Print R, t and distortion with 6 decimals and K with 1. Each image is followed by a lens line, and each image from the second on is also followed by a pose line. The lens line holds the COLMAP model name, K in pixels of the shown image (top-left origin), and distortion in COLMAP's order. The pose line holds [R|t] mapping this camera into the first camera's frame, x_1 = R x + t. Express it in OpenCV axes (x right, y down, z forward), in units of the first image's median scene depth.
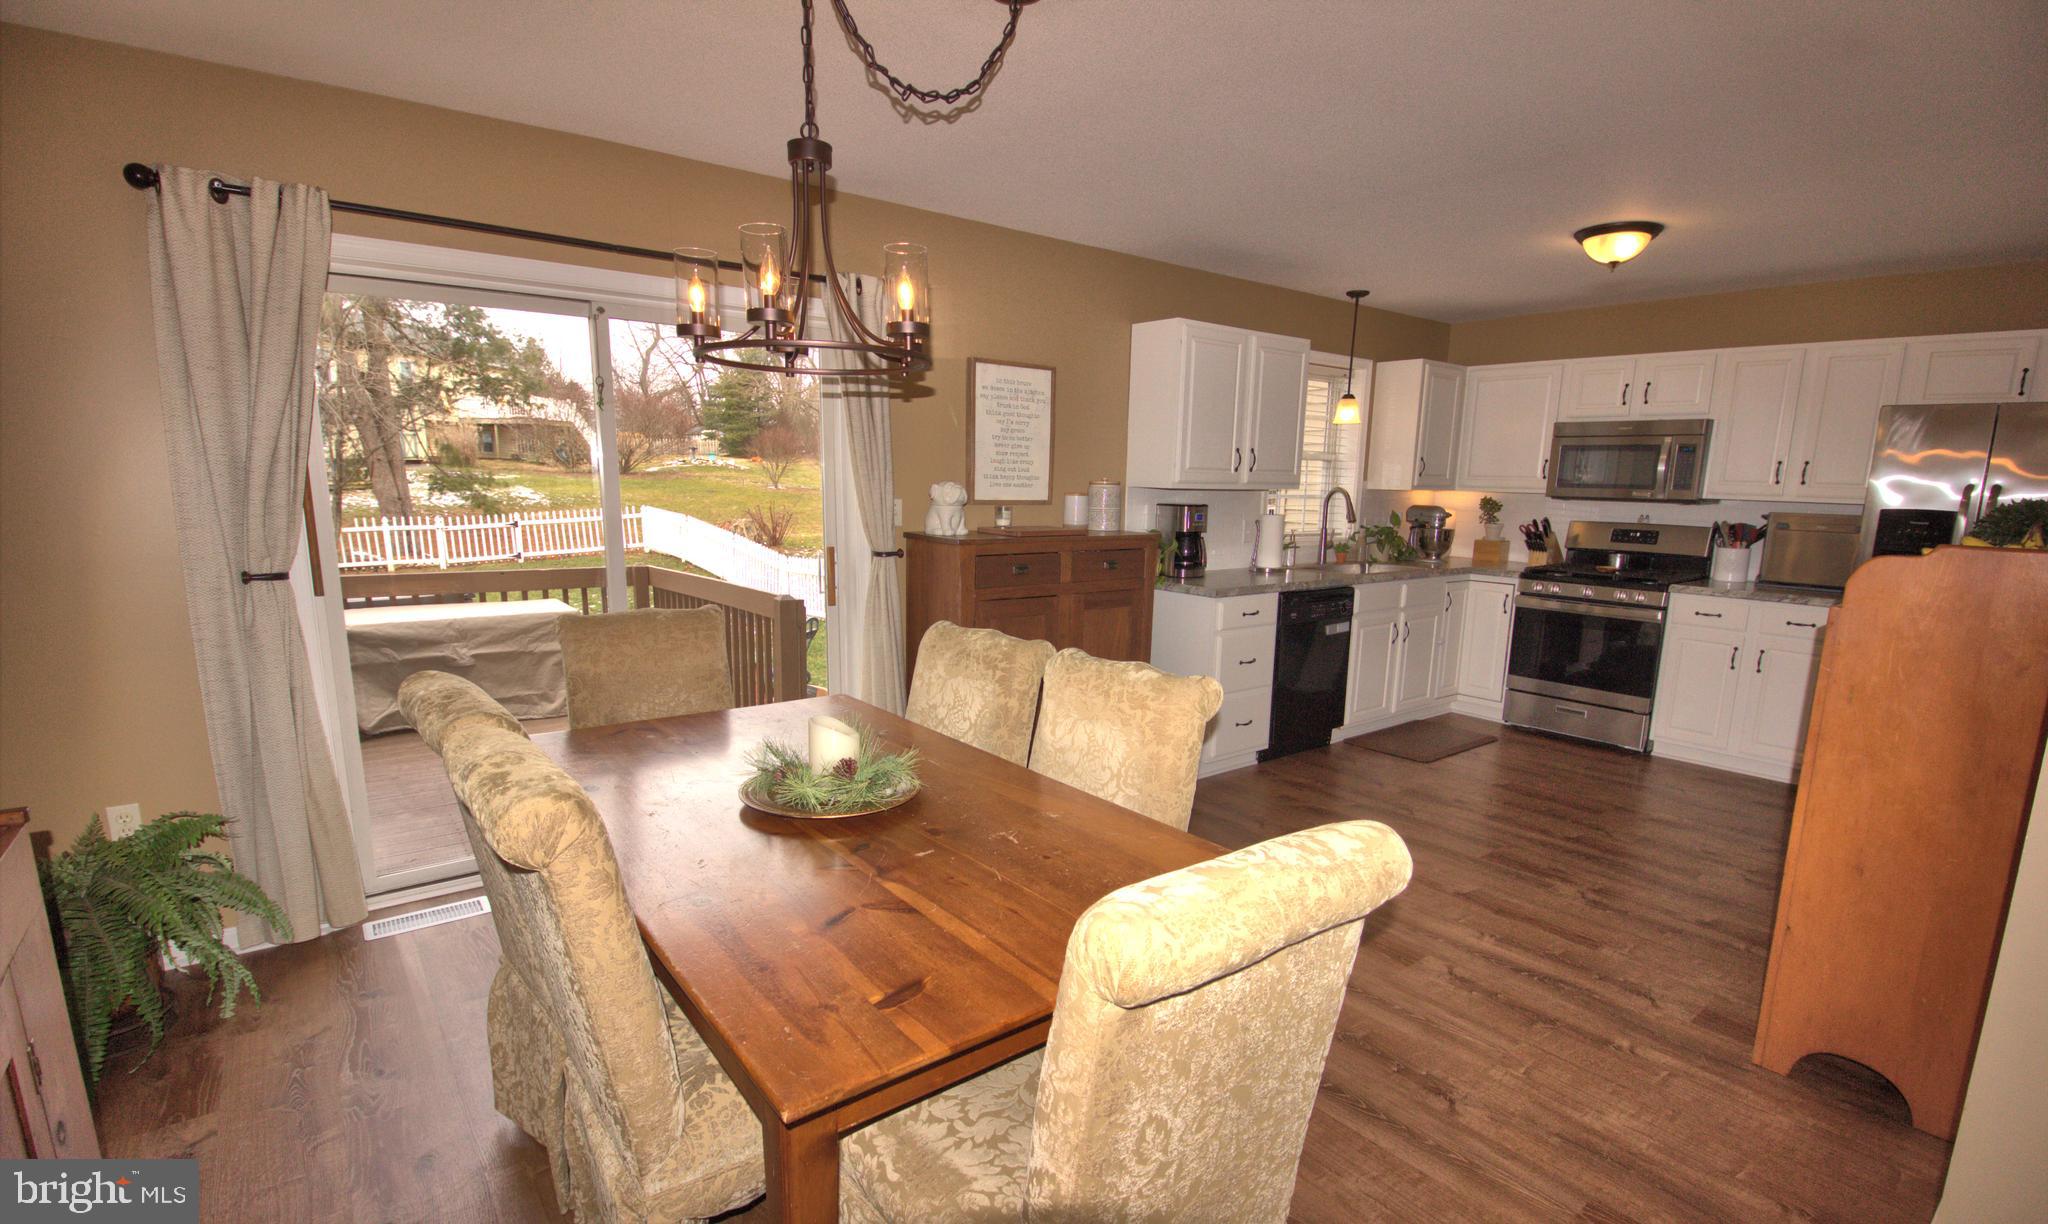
lens RADIAL K [[943.5, 0, 1042.0], [0, 943.5, 660.5], [0, 0, 1]] dist [-0.000850, -0.013210]
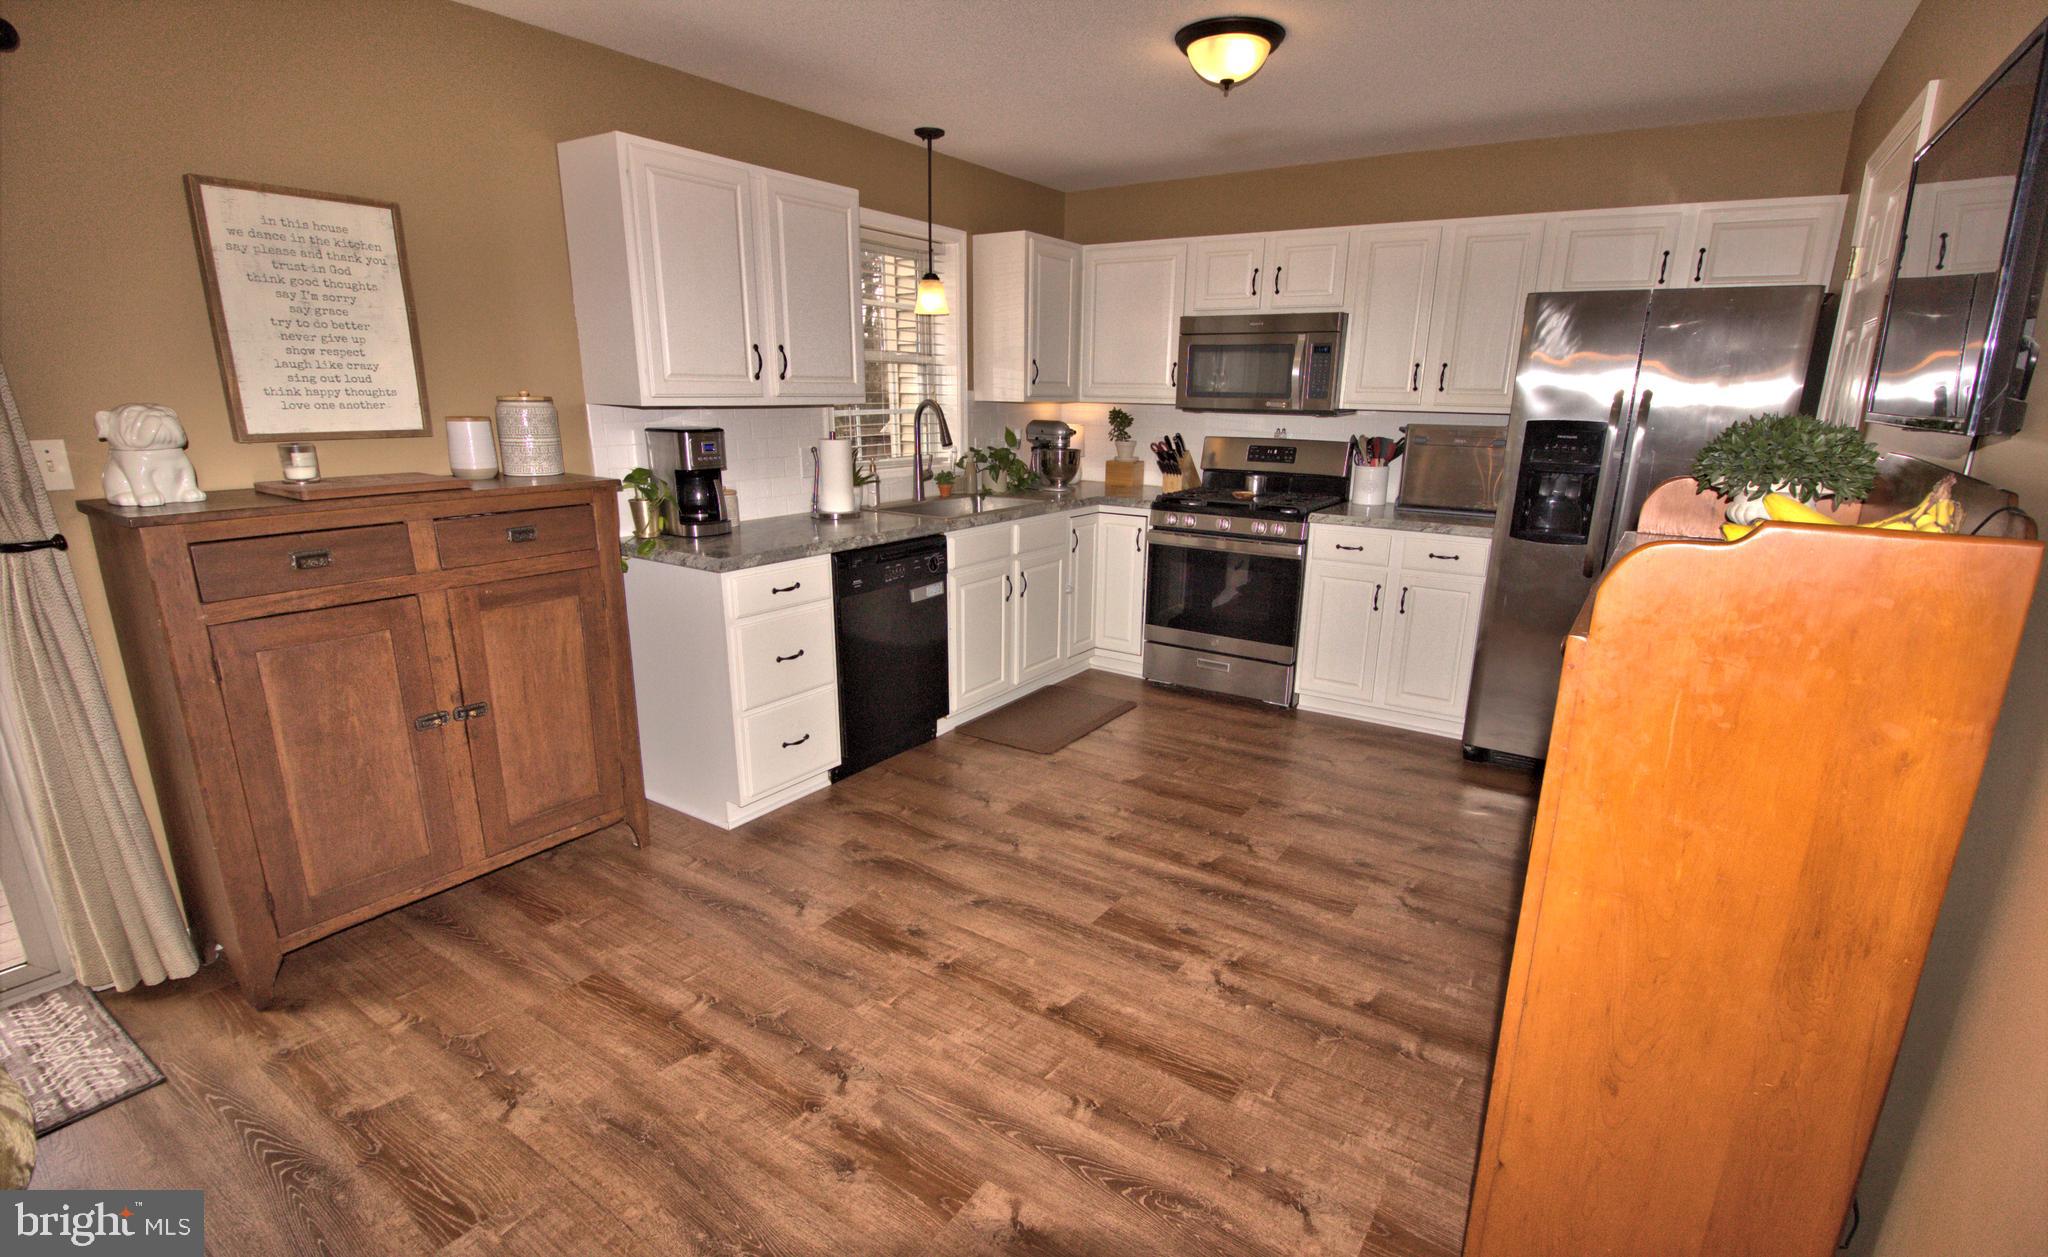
lens RADIAL K [[943.7, 0, 1041.9], [0, 943.7, 665.7], [0, 0, 1]] dist [0.002019, -0.015915]
pose [[0.950389, -0.093610, 0.296646, 0.166775], [0.064162, 0.992131, 0.107517, -0.049506], [-0.304376, -0.083150, 0.948916, 0.244876]]
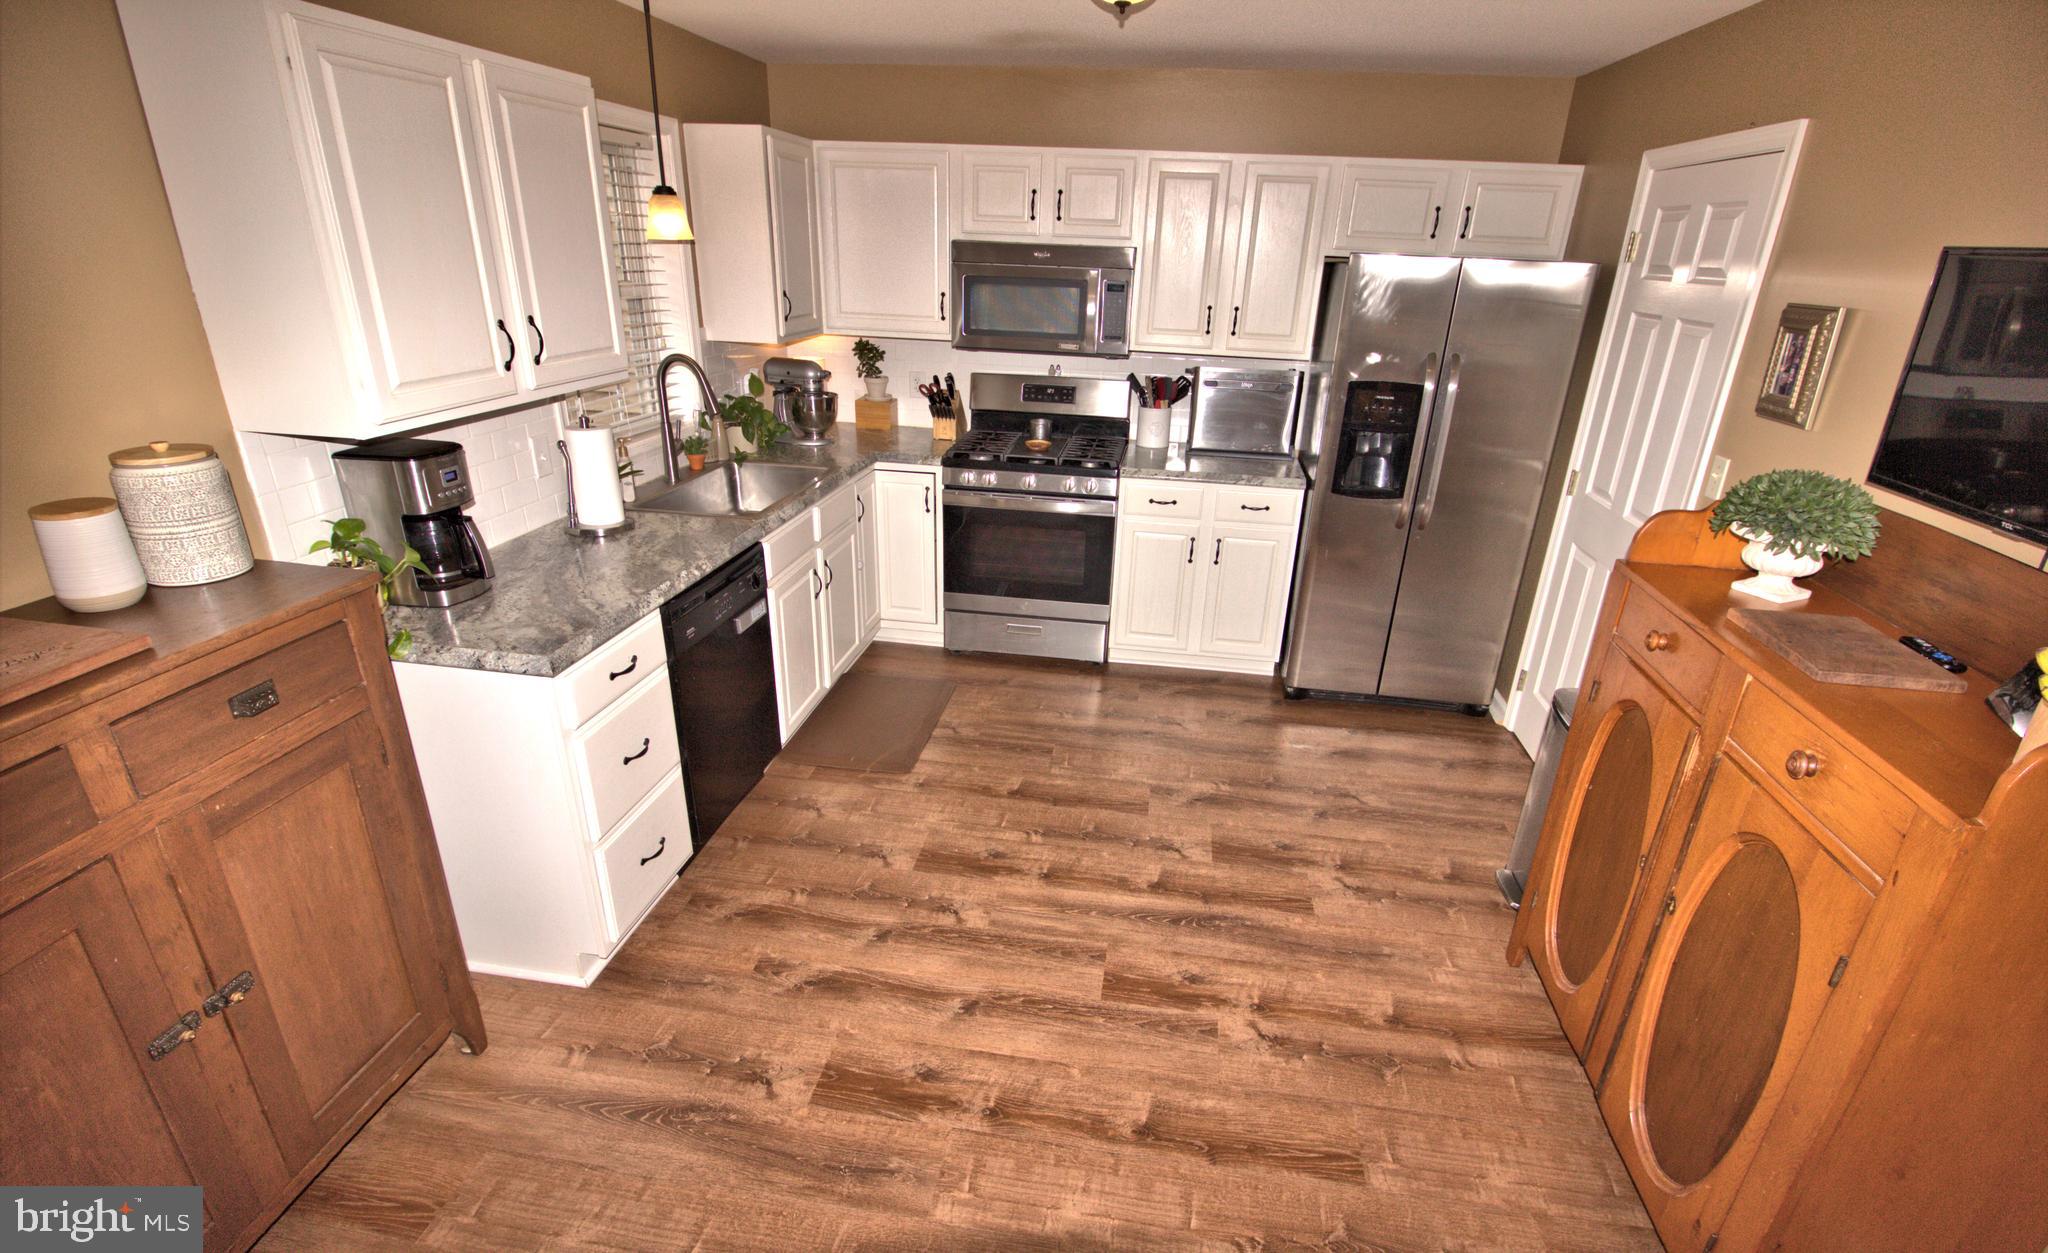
lens RADIAL K [[943.7, 0, 1041.9], [0, 943.7, 663.7], [0, 0, 1]] dist [0.002019, -0.015915]
pose [[0.727199, -0.272457, 0.630038, 0.056257], [0.111023, 0.952453, 0.283739, -0.152548], [-0.677388, -0.136386, 0.722872, 0.417205]]
